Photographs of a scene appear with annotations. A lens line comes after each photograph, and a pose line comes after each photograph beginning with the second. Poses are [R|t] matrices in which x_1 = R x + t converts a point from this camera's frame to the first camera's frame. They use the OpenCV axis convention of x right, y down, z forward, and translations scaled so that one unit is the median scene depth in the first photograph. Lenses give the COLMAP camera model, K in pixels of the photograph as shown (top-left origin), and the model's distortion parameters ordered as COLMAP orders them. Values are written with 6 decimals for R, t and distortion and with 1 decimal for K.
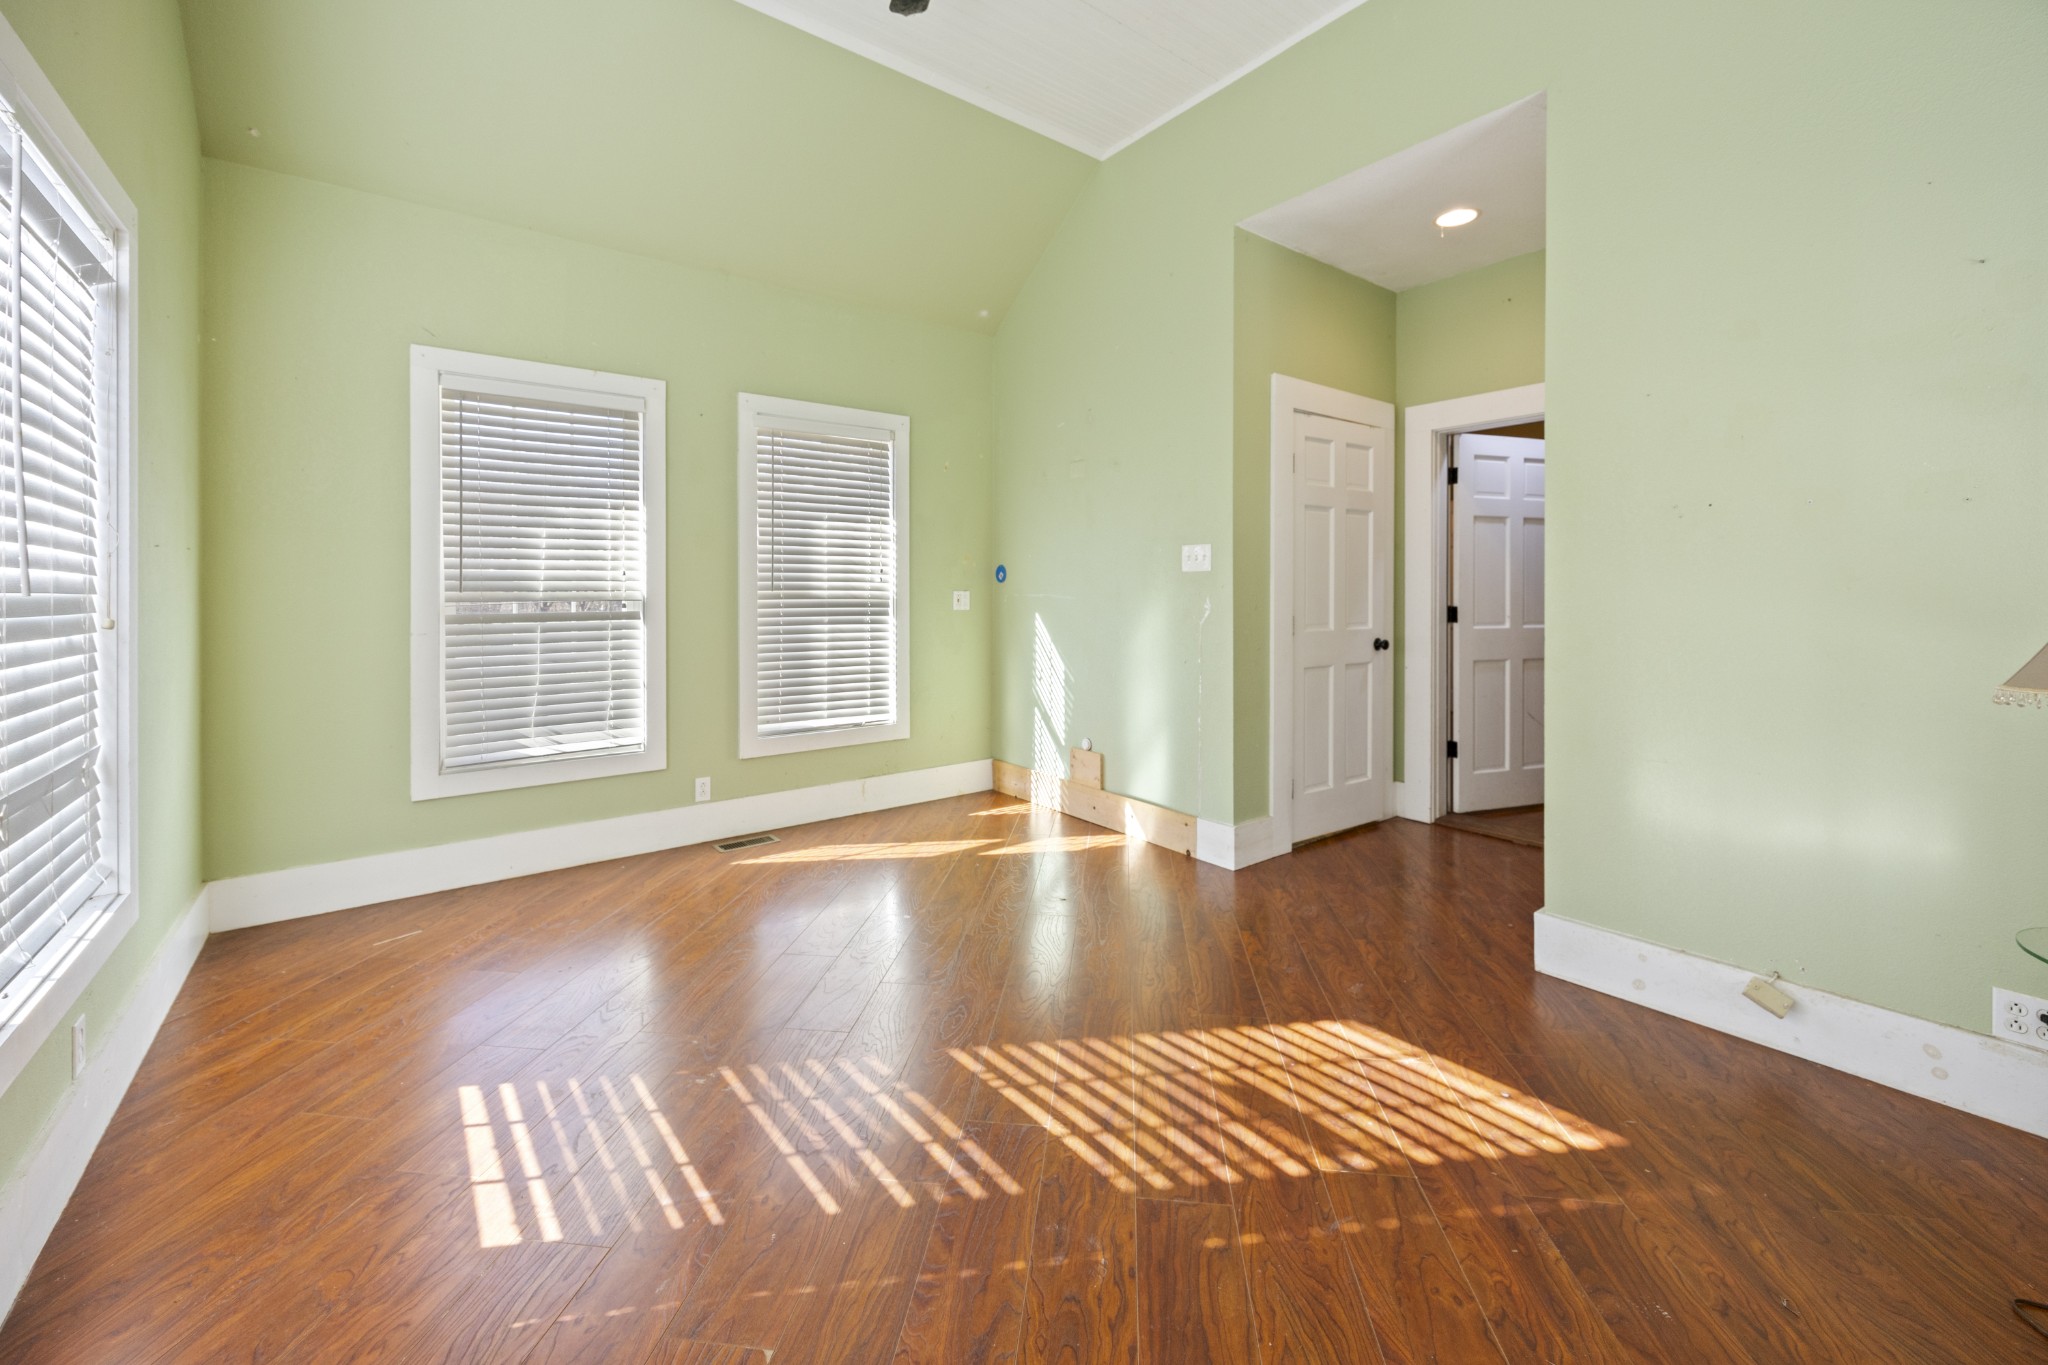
lens RADIAL K [[824.9, 0, 1020.4], [0, 824.9, 581.4], [0, 0, 1]] dist [-0.001074, -0.000080]
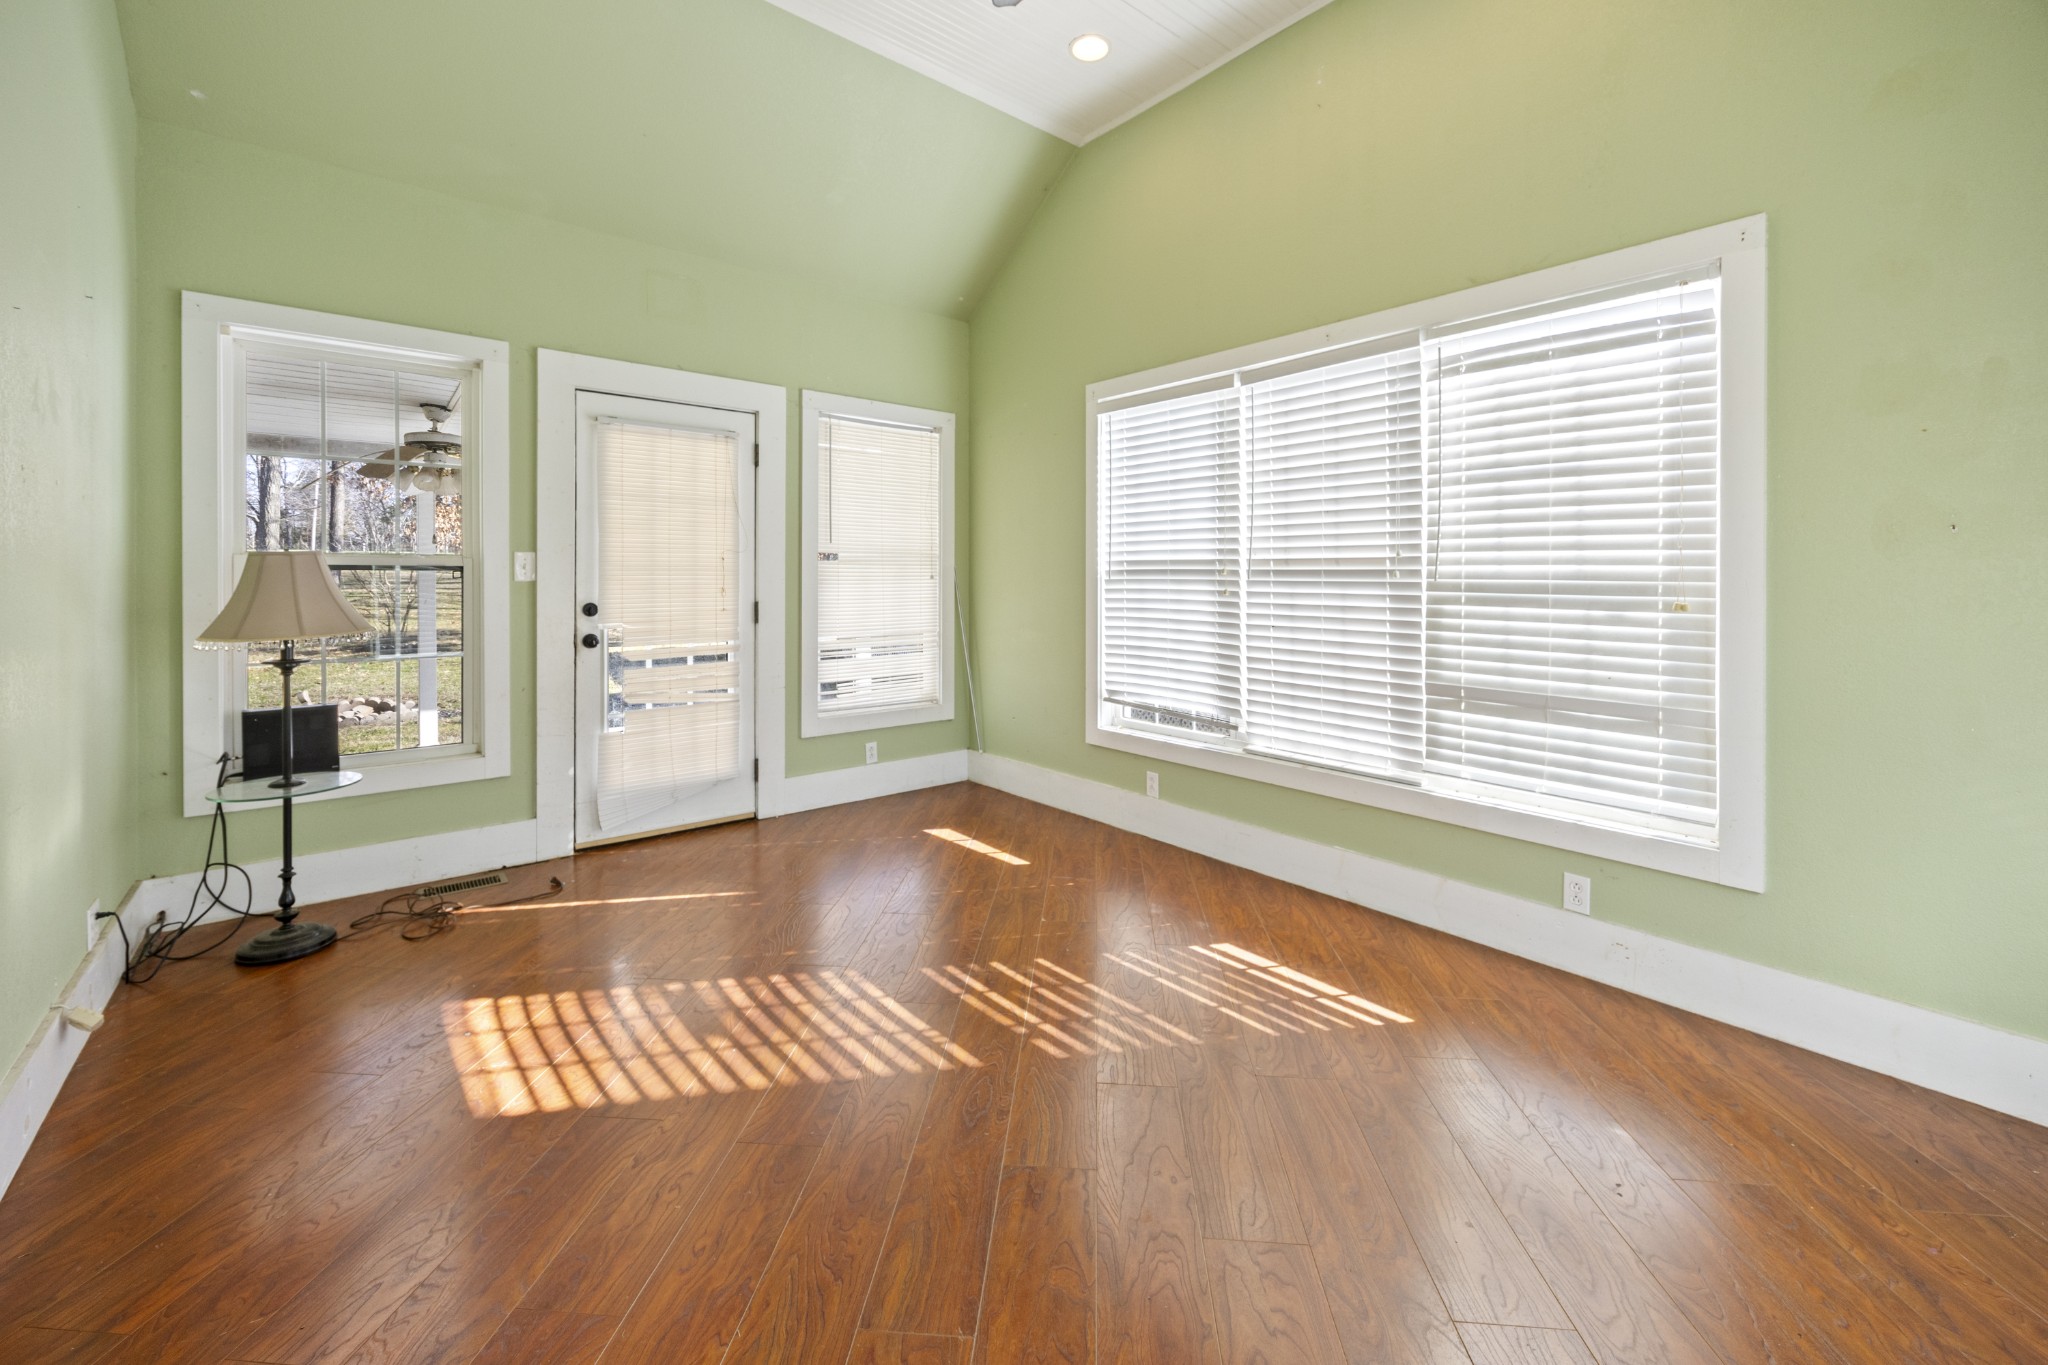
lens RADIAL K [[824.9, 0, 1020.4], [0, 824.9, 581.4], [0, 0, 1]] dist [-0.001074, -0.000080]
pose [[-0.999472, 0.000562, -0.032497, -0.110918], [0.000668, 0.999994, -0.003256, 0.022665], [0.032495, -0.003276, -0.999467, 2.091093]]
